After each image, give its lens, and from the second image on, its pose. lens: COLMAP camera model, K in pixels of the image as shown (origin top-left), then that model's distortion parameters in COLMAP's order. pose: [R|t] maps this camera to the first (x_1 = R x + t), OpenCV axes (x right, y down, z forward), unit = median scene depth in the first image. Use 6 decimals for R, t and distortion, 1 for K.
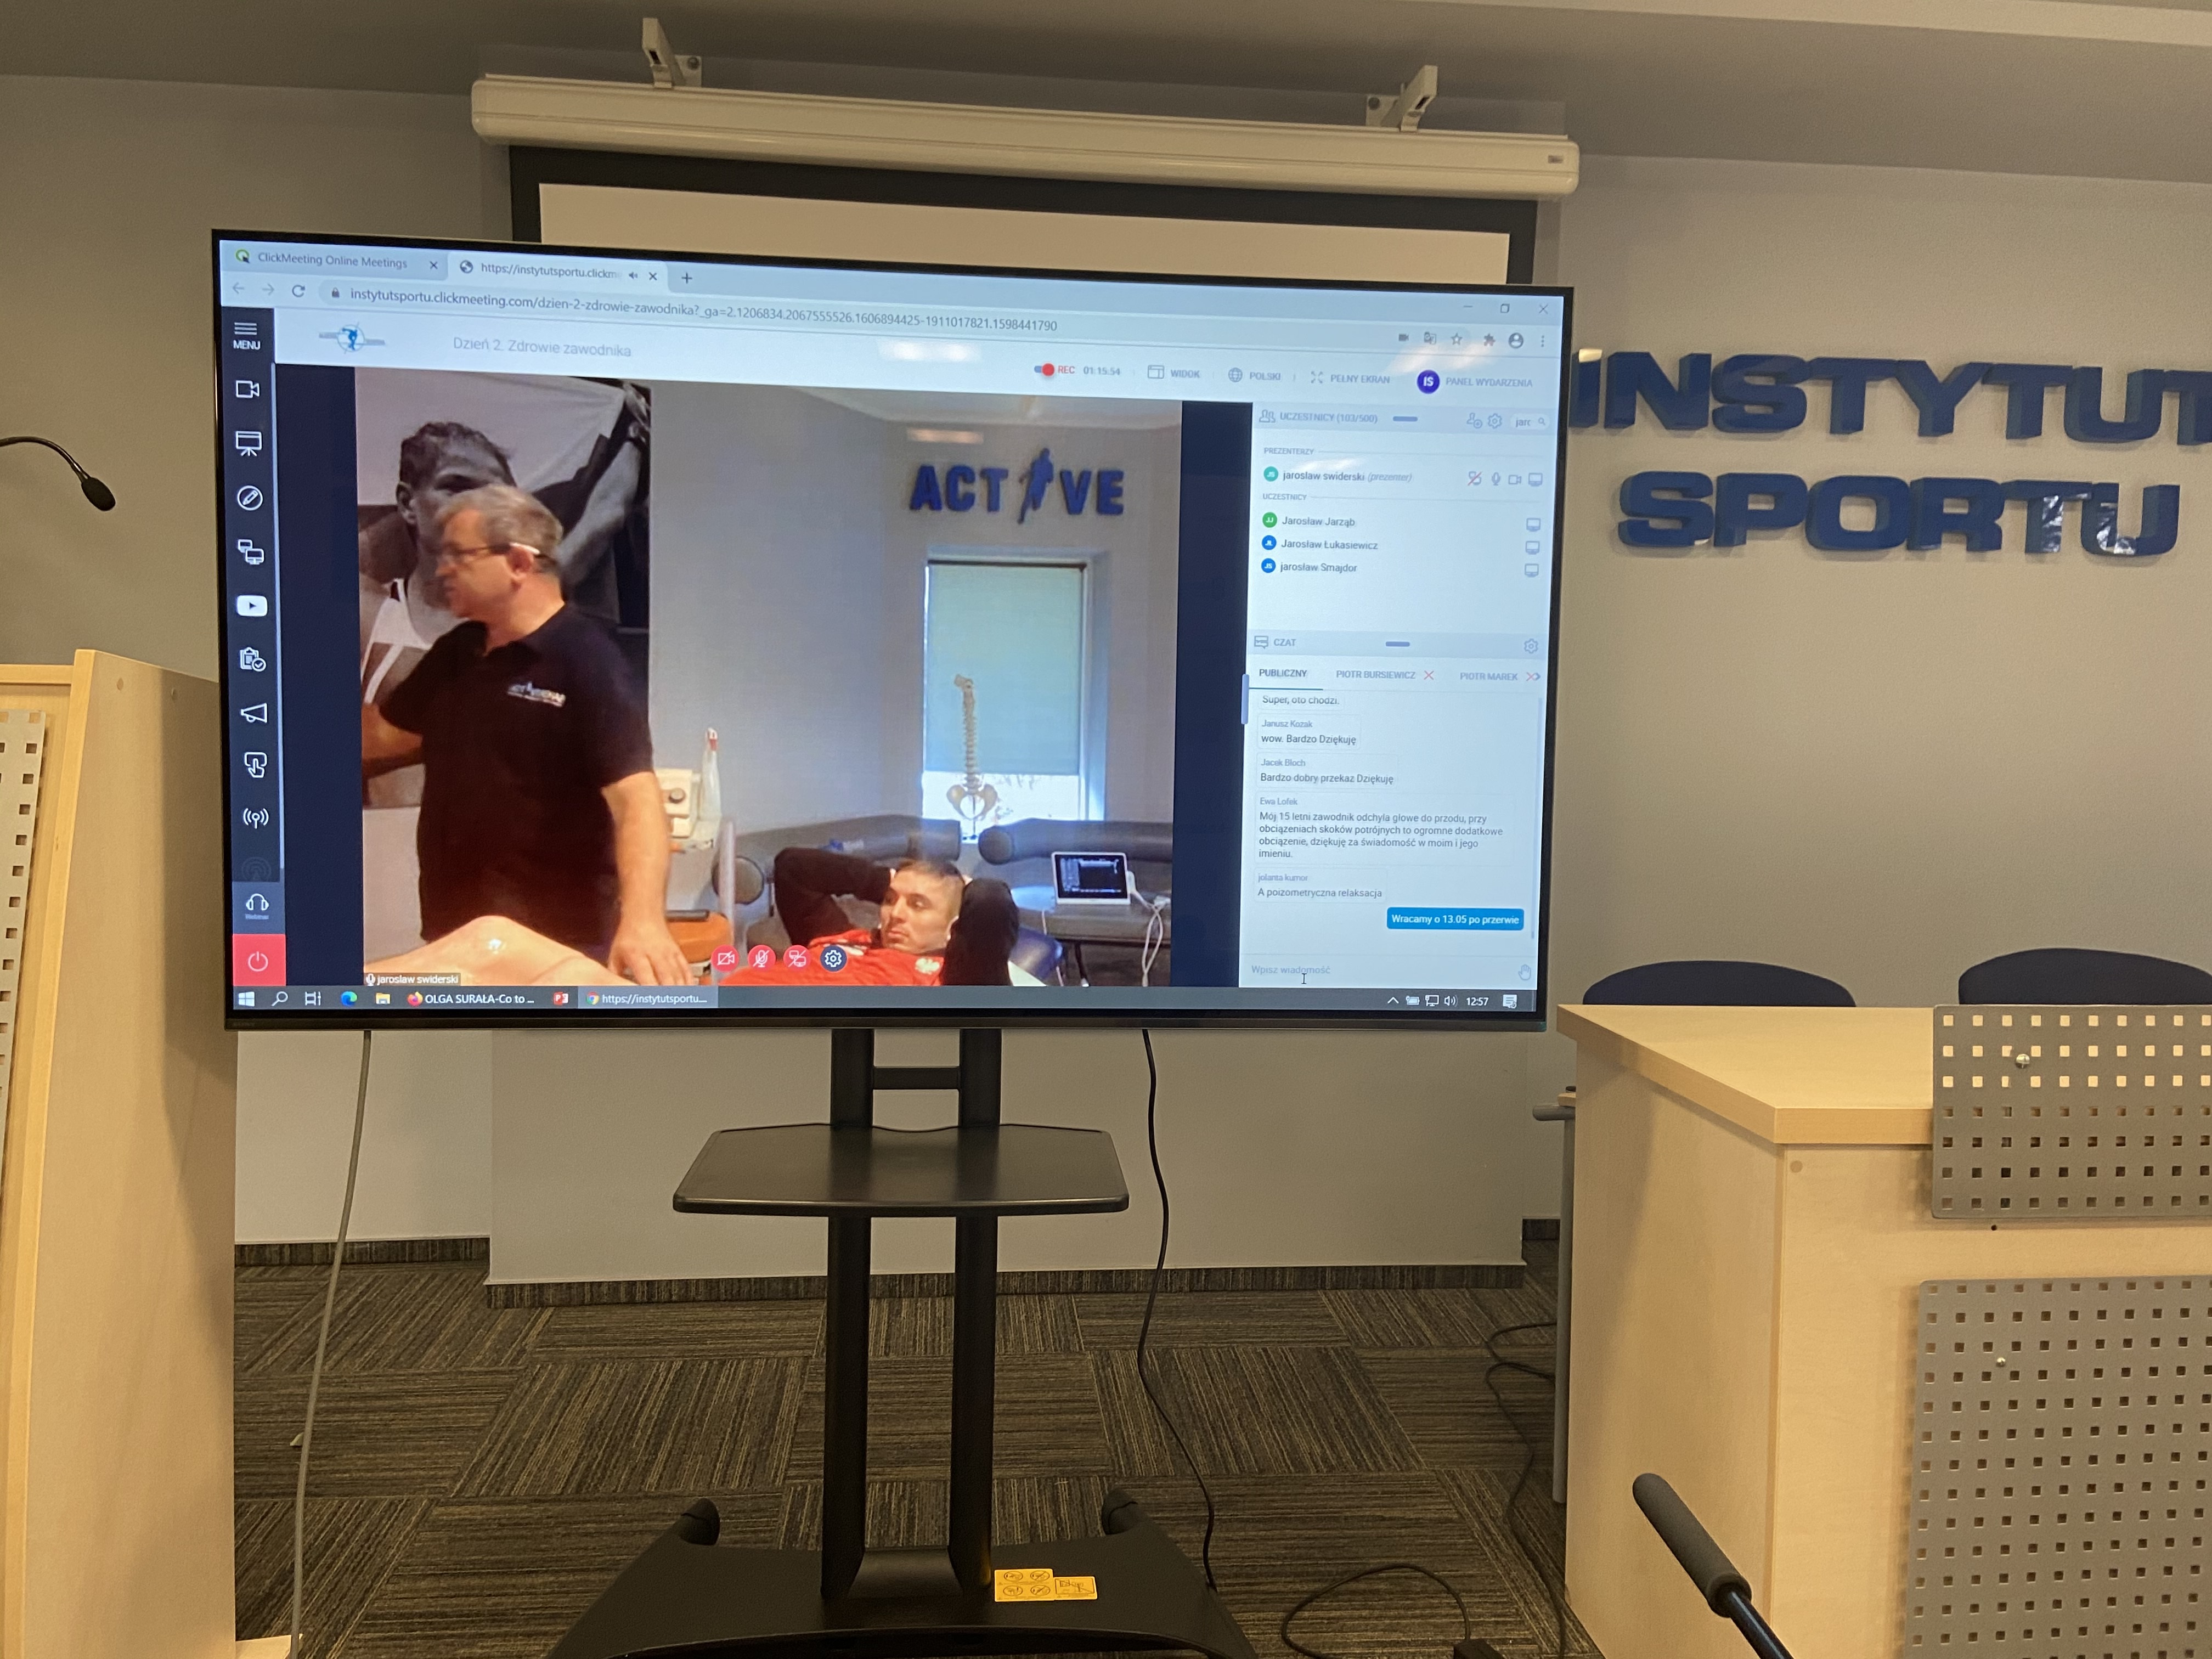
lens RADIAL K [[1668.3, 0, 1114.0], [0, 1668.3, 829.8], [0, 0, 1]] dist [0.101431, -0.135373]
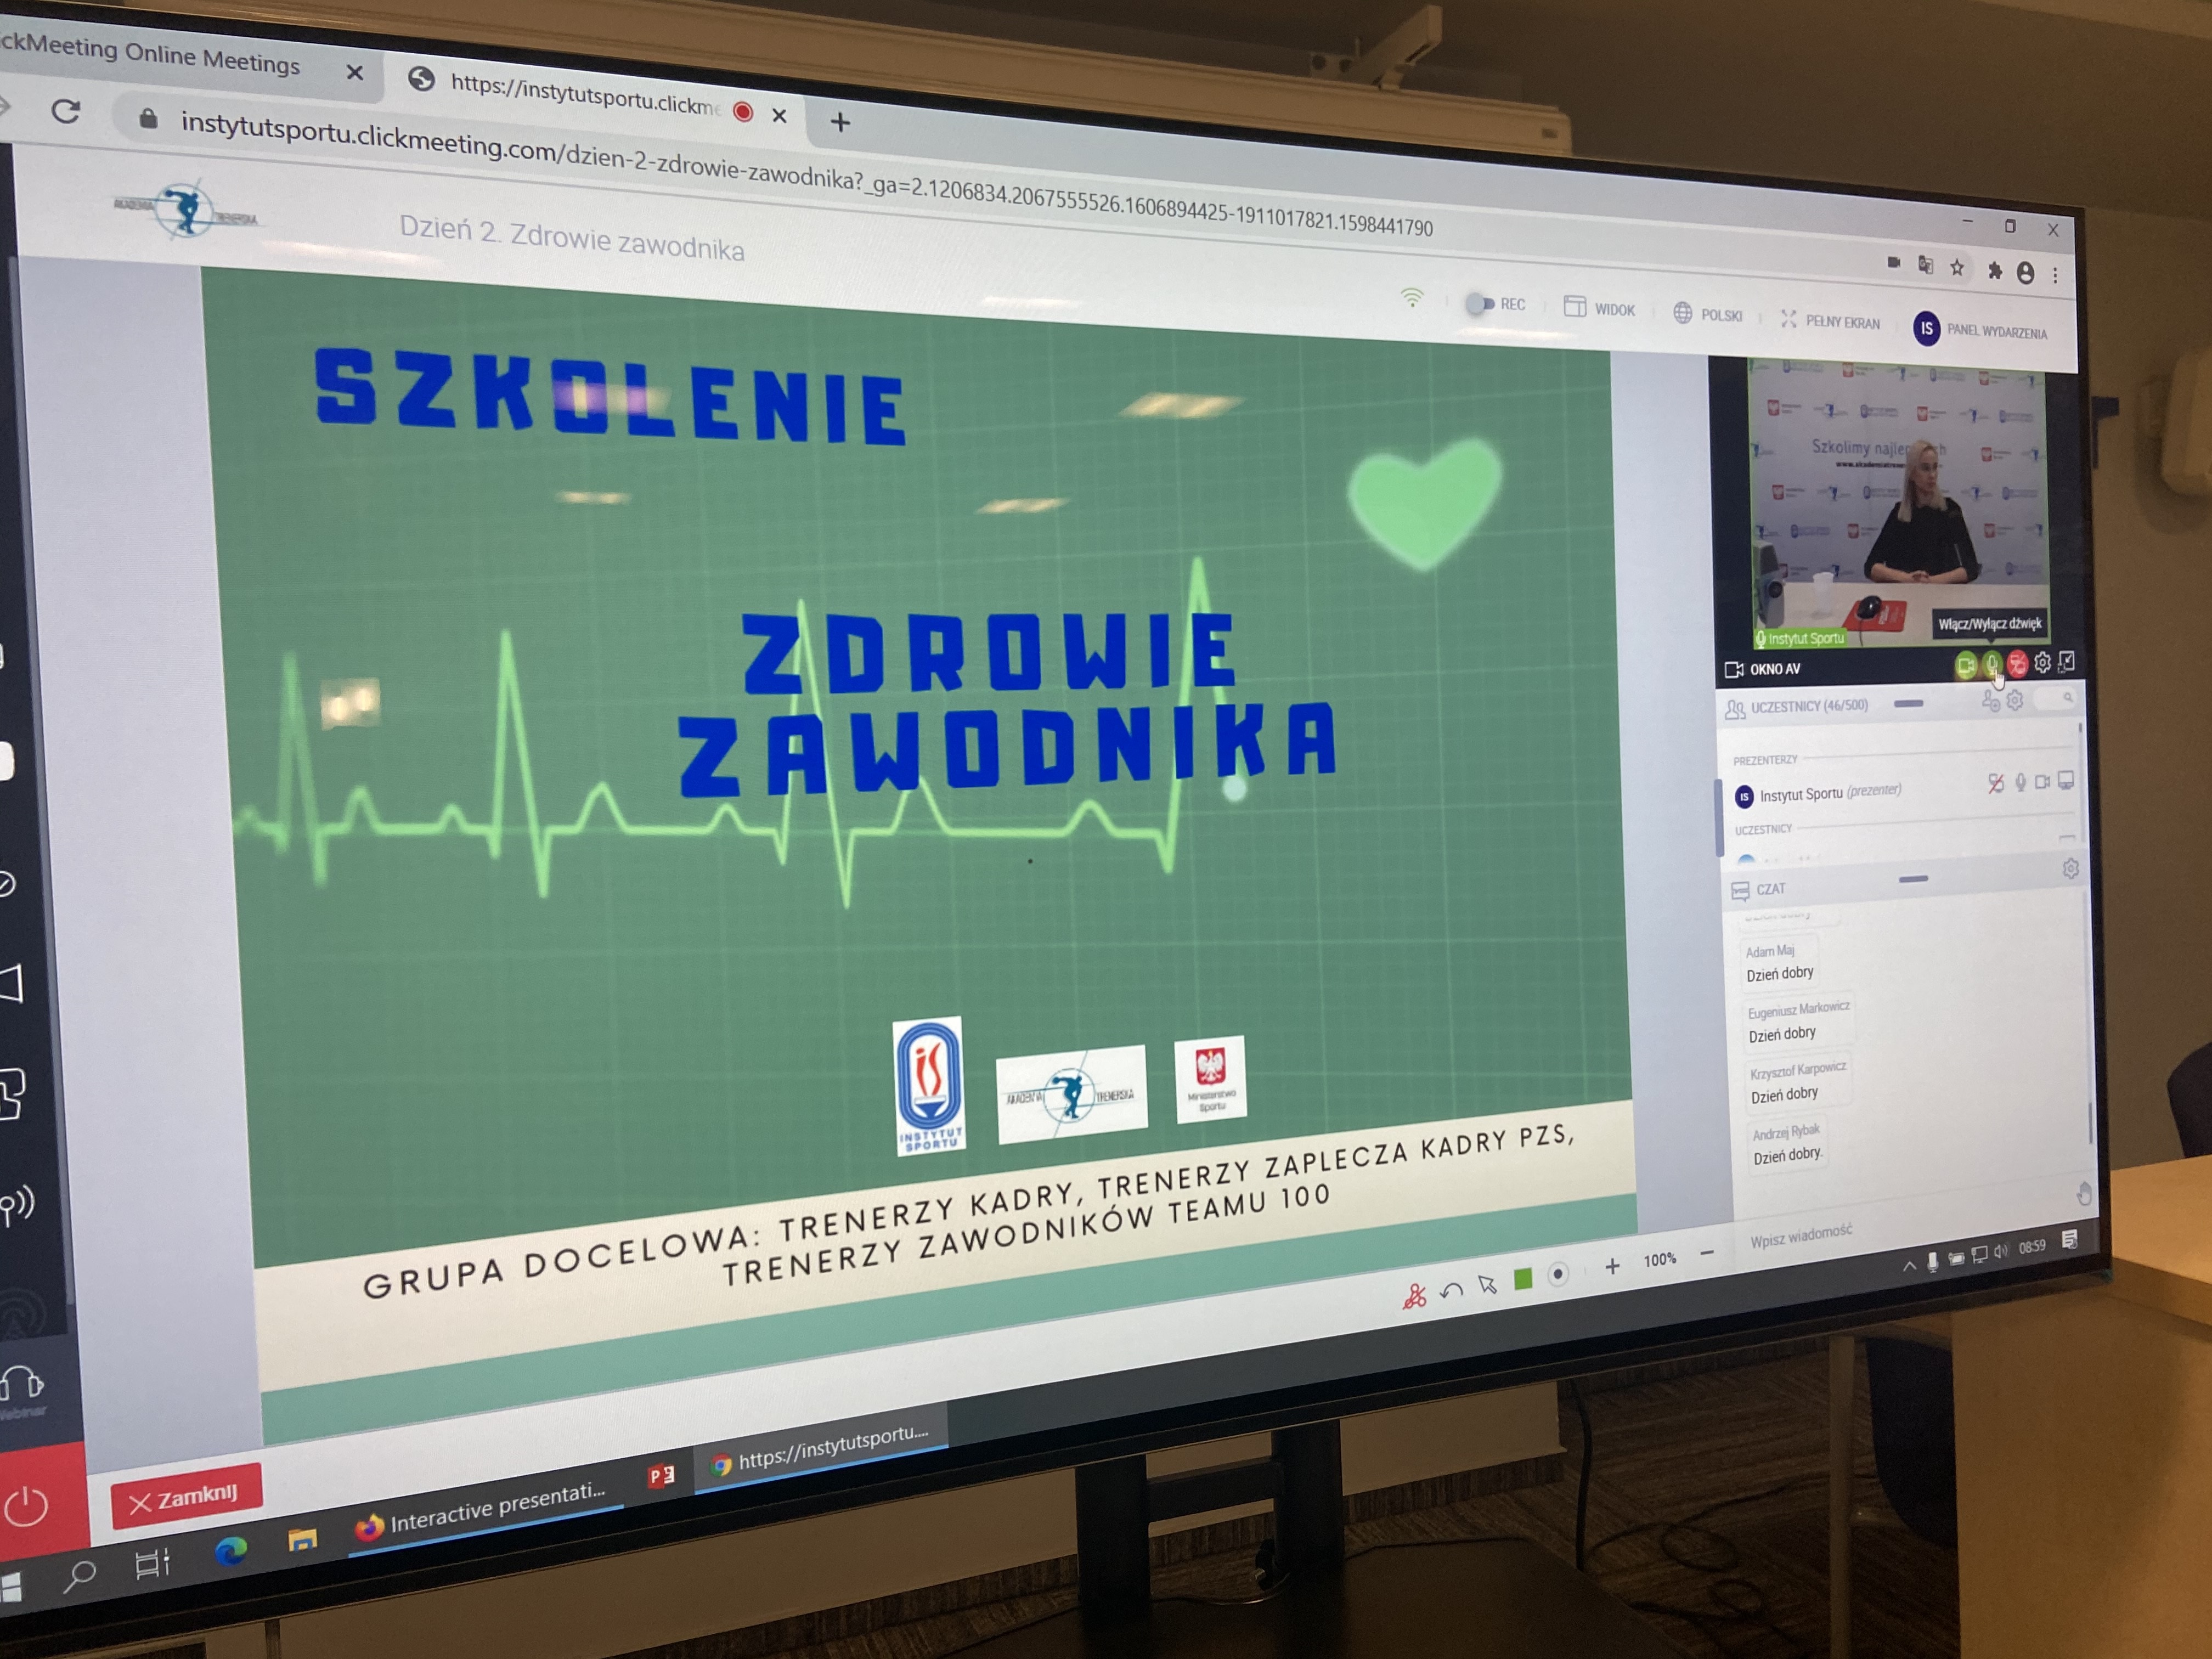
lens RADIAL K [[1668.3, 0, 1111.5], [0, 1668.3, 823.2], [0, 0, 1]] dist [0.101431, -0.135373]
pose [[0.964272, -0.062366, 0.257470, -0.183664], [0.073510, 0.996719, -0.033876, -0.042303], [-0.254512, 0.051592, 0.965692, 0.260455]]
